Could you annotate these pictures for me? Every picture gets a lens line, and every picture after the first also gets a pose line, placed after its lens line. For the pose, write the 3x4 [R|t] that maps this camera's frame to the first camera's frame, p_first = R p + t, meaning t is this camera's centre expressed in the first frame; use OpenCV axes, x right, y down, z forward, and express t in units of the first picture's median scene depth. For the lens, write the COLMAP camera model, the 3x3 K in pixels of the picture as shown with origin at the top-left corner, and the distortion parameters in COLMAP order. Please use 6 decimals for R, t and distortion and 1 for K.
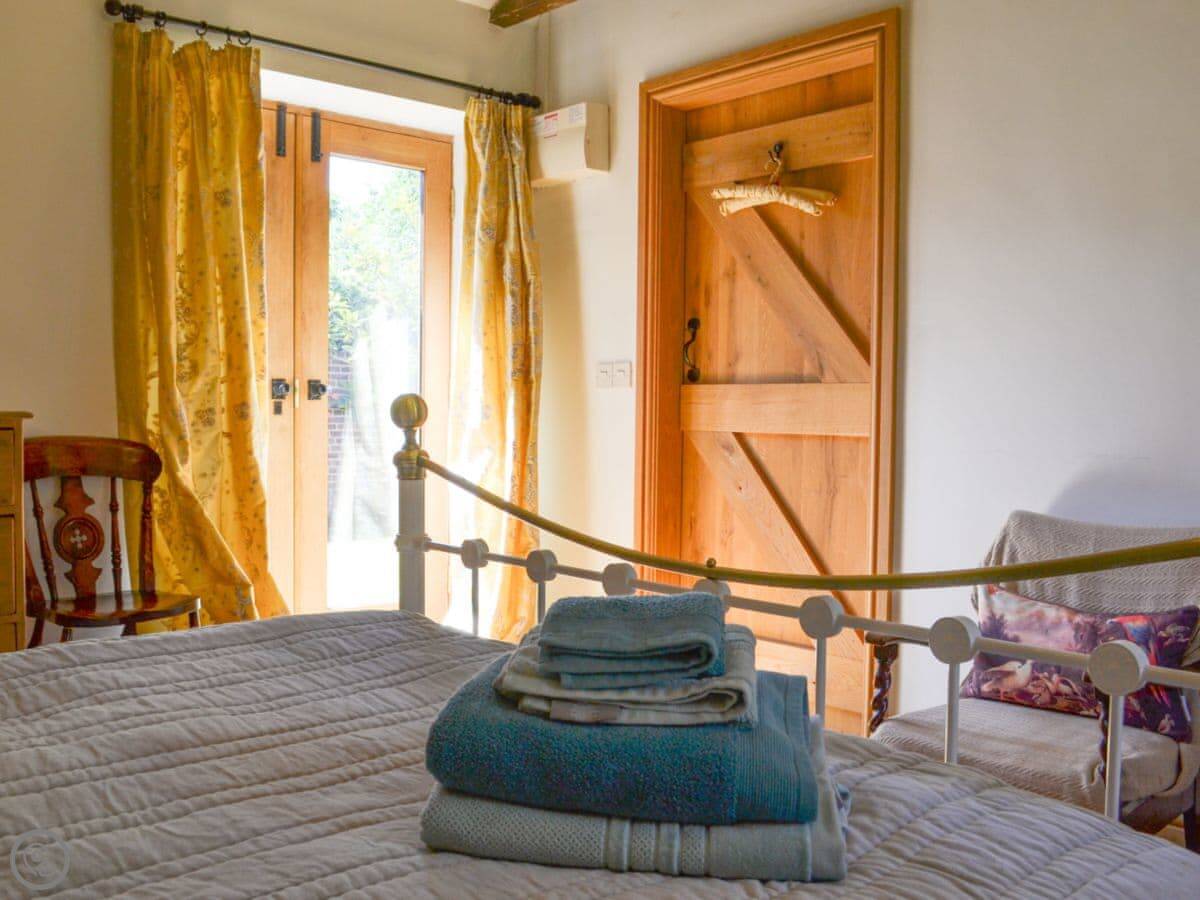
lens RADIAL K [[1157.8, 0, 499.4], [0, 1157.8, 455.0], [0, 0, 1]] dist [-0.093347, -0.003298]
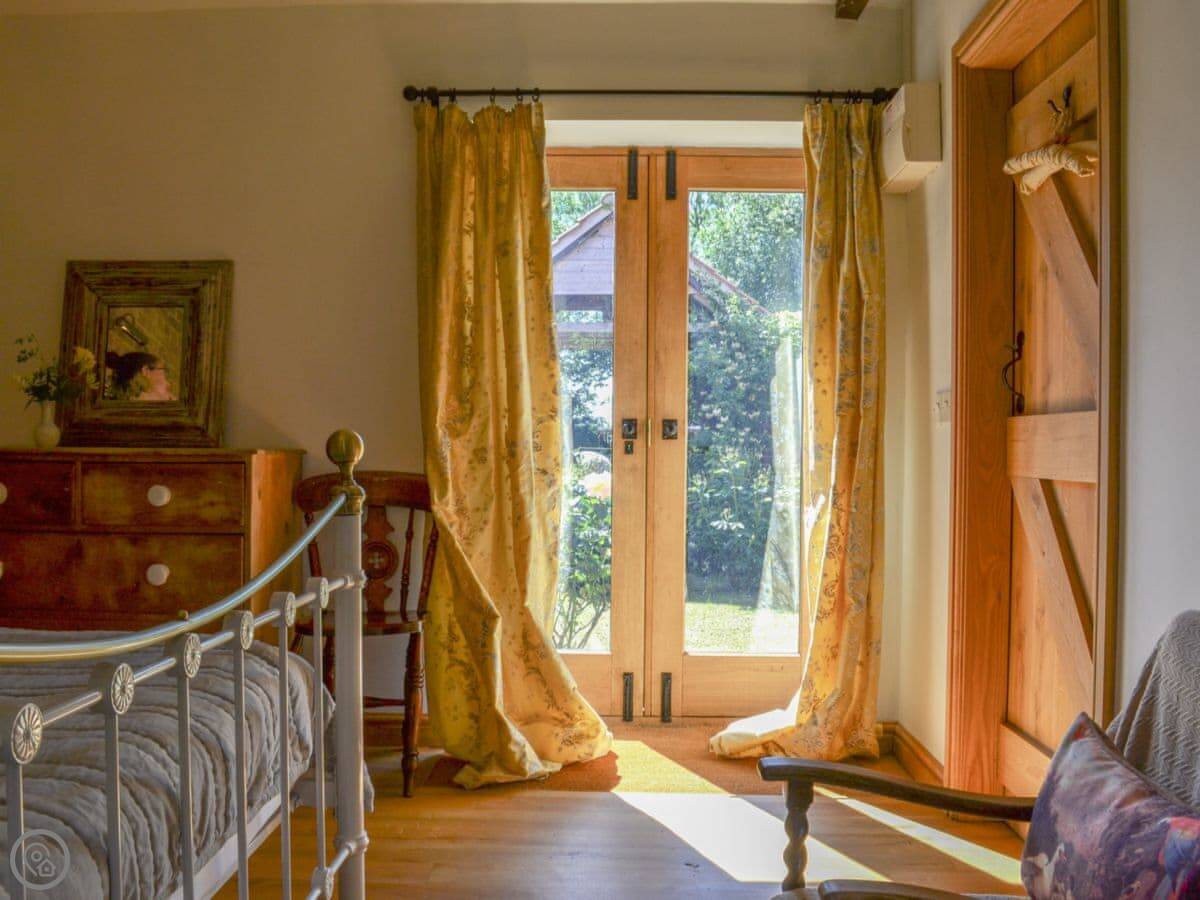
lens RADIAL K [[1104.4, 0, 567.7], [0, 1104.4, 447.9], [0, 0, 1]] dist [-0.080787, 0.004940]
pose [[0.743257, -0.001092, -0.669005, 0.435417], [-0.029004, 0.999006, -0.033855, -0.006602], [0.668377, 0.044567, 0.742486, 0.259138]]
